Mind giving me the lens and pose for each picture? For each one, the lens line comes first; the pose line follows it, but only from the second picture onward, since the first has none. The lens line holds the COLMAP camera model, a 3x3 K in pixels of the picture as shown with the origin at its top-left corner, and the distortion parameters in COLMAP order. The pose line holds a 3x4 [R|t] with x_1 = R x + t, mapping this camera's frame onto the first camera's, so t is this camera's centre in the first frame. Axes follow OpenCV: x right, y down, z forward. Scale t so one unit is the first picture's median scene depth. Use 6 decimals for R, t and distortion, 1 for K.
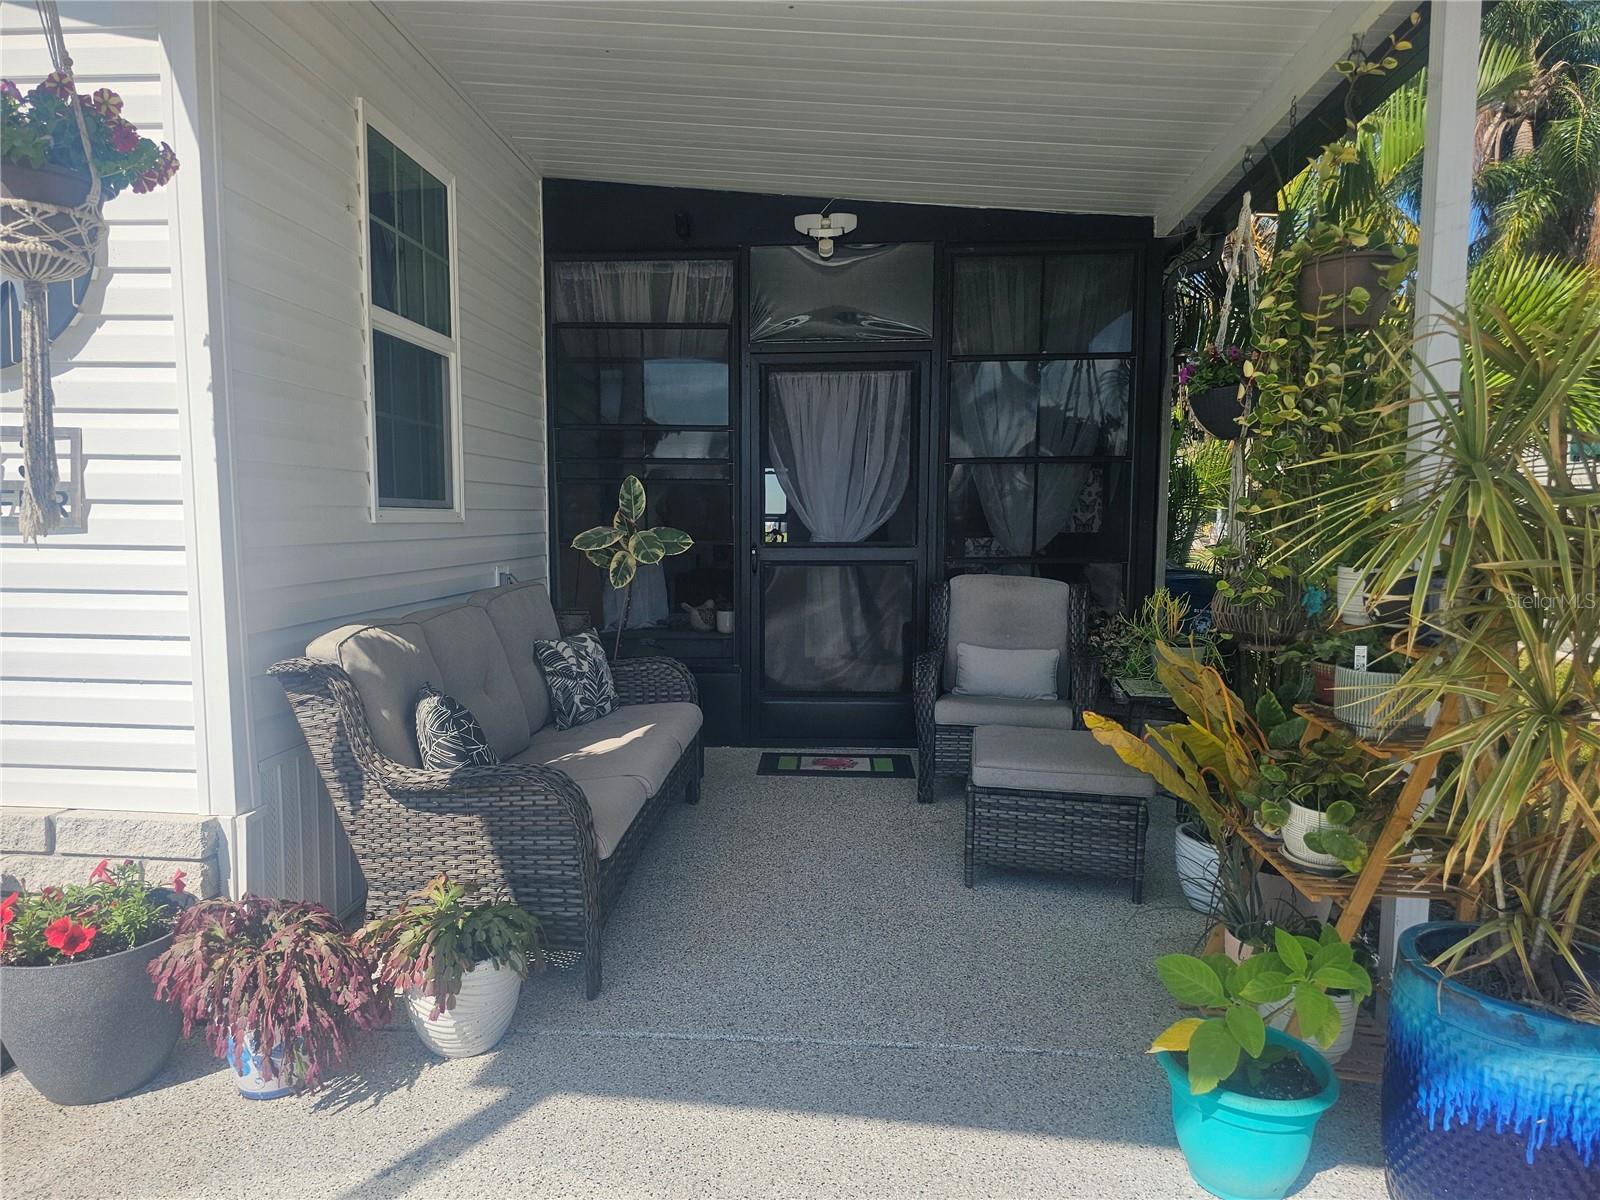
lens RADIAL K [[1073.1, 0, 798.8], [0, 1073.1, 610.8], [0, 0, 1]] dist [0.058339, -0.063576]
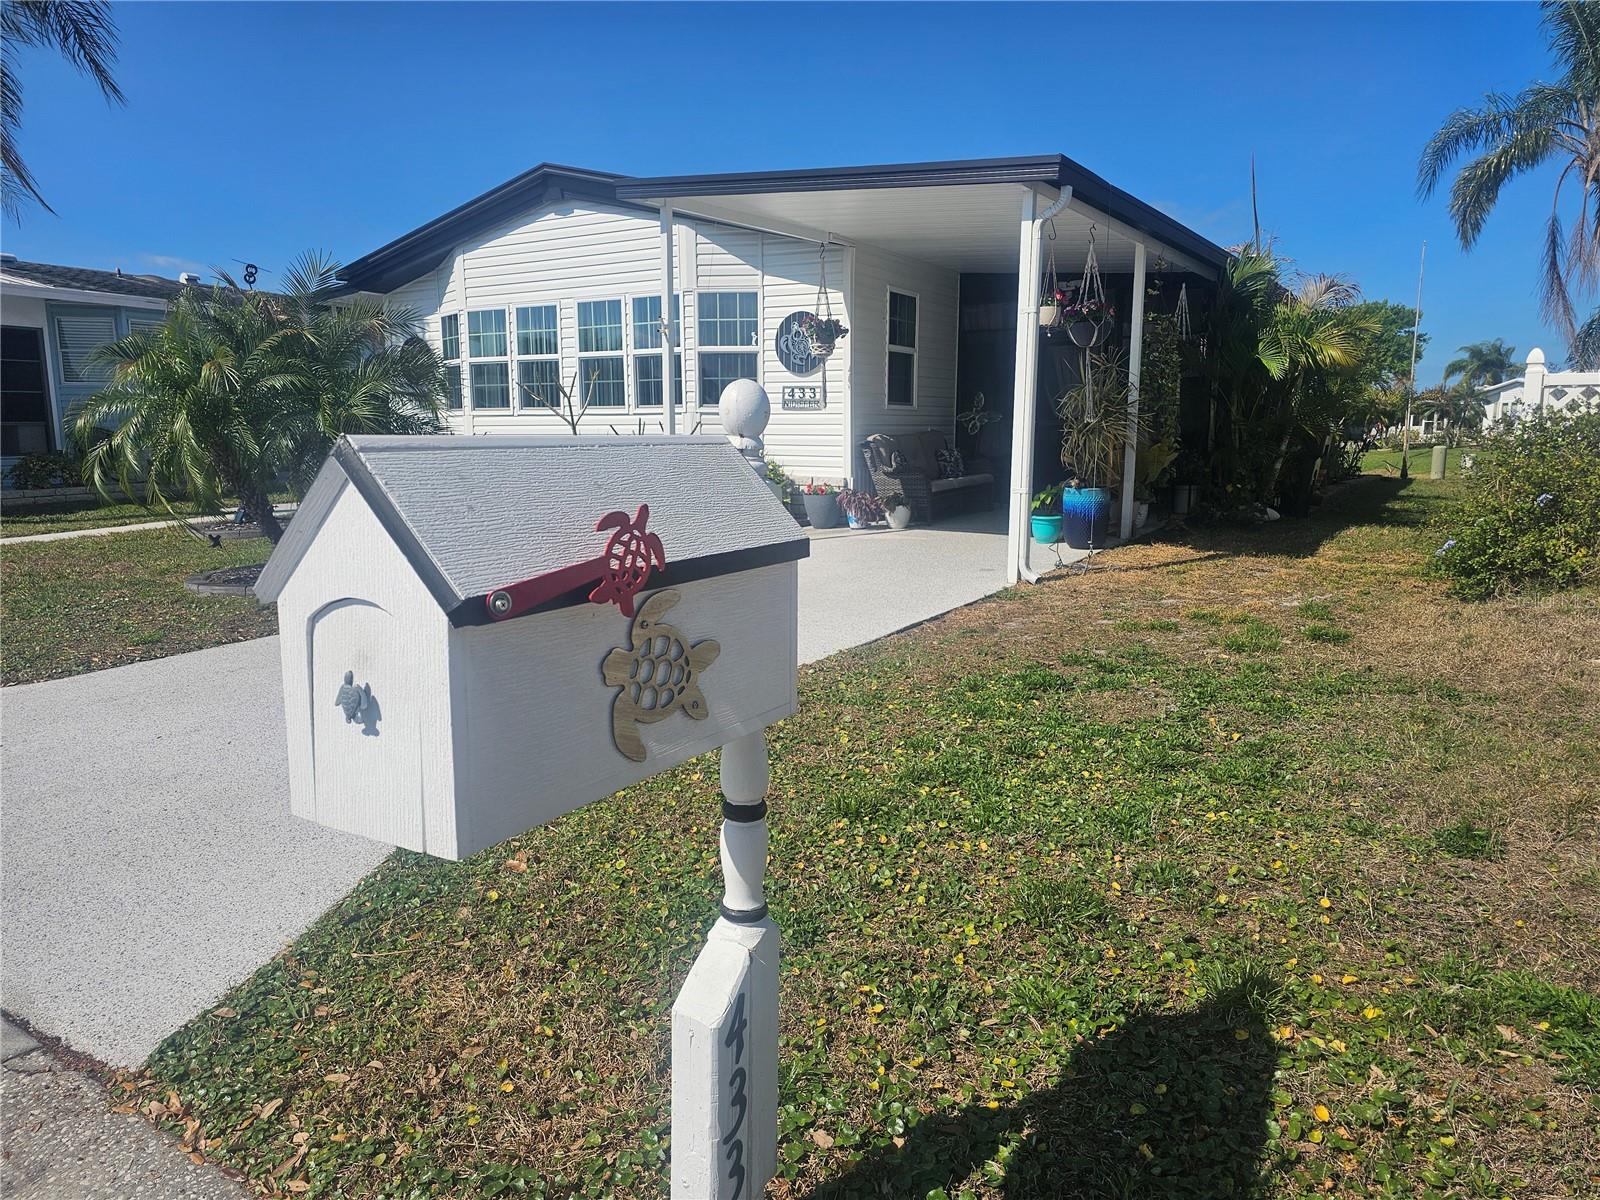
lens RADIAL K [[1073.1, 0, 790.9], [0, 1073.1, 596.9], [0, 0, 1]] dist [0.058339, -0.063576]
pose [[0.878670, 0.065235, -0.472952, 1.265973], [-0.037892, 0.997025, 0.067123, 0.377862], [0.475924, -0.041058, 0.878527, -2.759631]]
